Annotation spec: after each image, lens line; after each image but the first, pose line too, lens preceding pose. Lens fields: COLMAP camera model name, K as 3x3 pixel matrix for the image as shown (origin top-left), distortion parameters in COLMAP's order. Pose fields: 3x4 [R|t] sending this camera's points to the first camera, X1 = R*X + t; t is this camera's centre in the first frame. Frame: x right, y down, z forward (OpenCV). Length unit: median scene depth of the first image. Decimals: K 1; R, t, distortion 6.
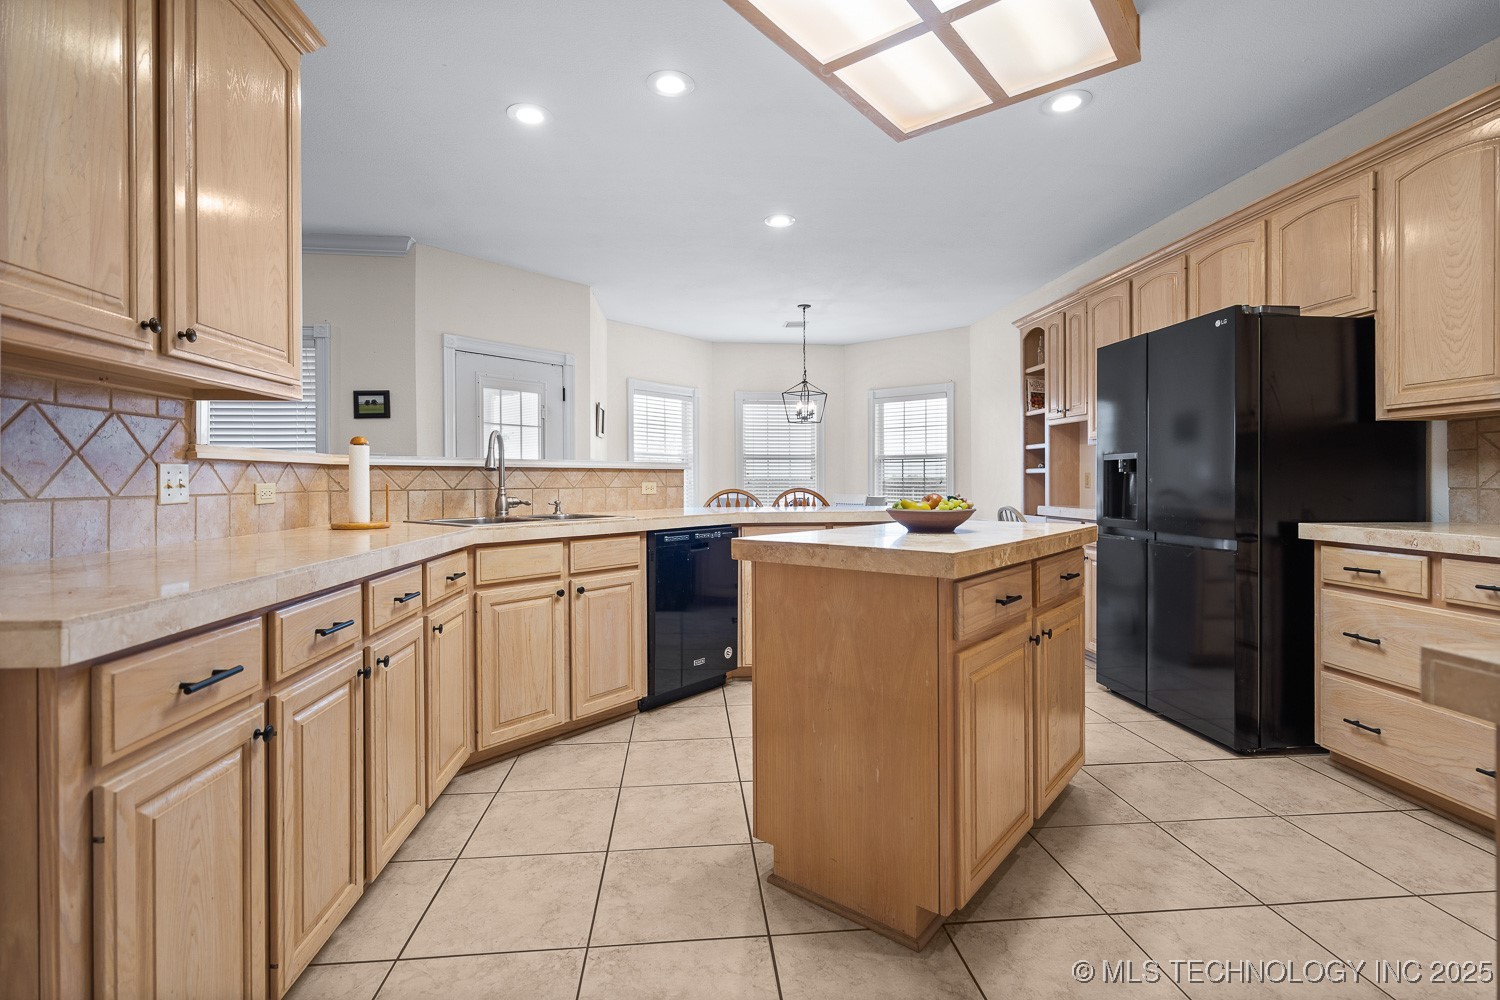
lens RADIAL K [[701.5, 0, 753.1], [0, 701.5, 498.6], [0, 0, 1]] dist [0.000732, 0.001152]
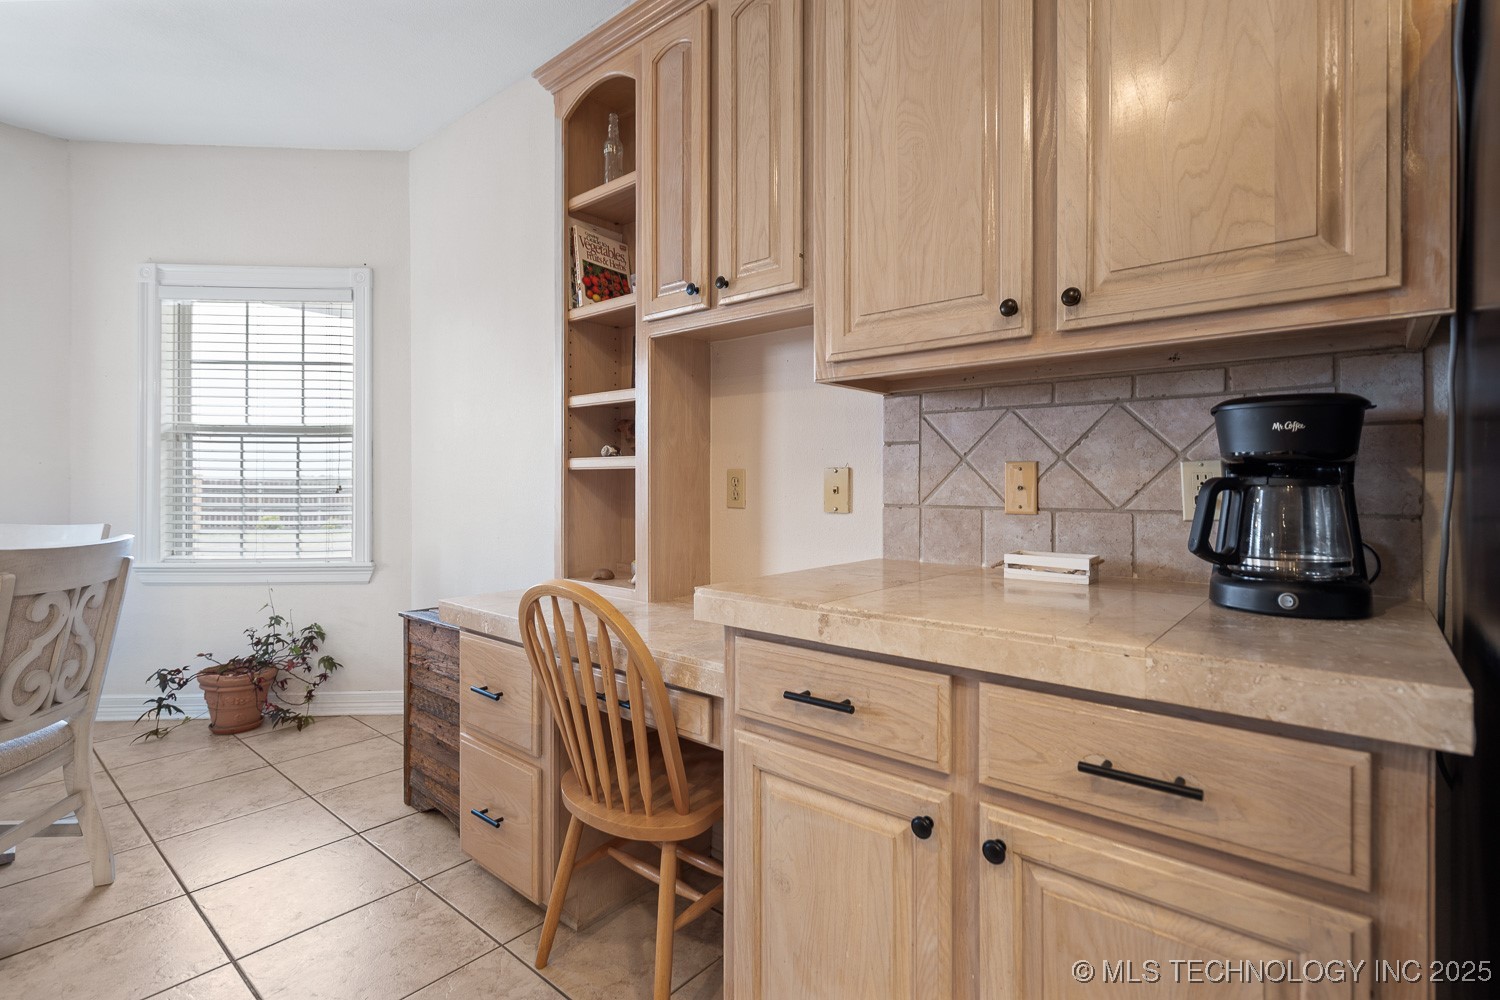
lens RADIAL K [[701.5, 0, 739.5], [0, 701.5, 480.9], [0, 0, 1]] dist [0.000732, 0.001152]
pose [[0.727885, -0.000836, 0.685698, 0.324459], [0.017697, 0.999689, -0.017568, -0.036281], [-0.685470, 0.024922, 0.727674, 1.111375]]
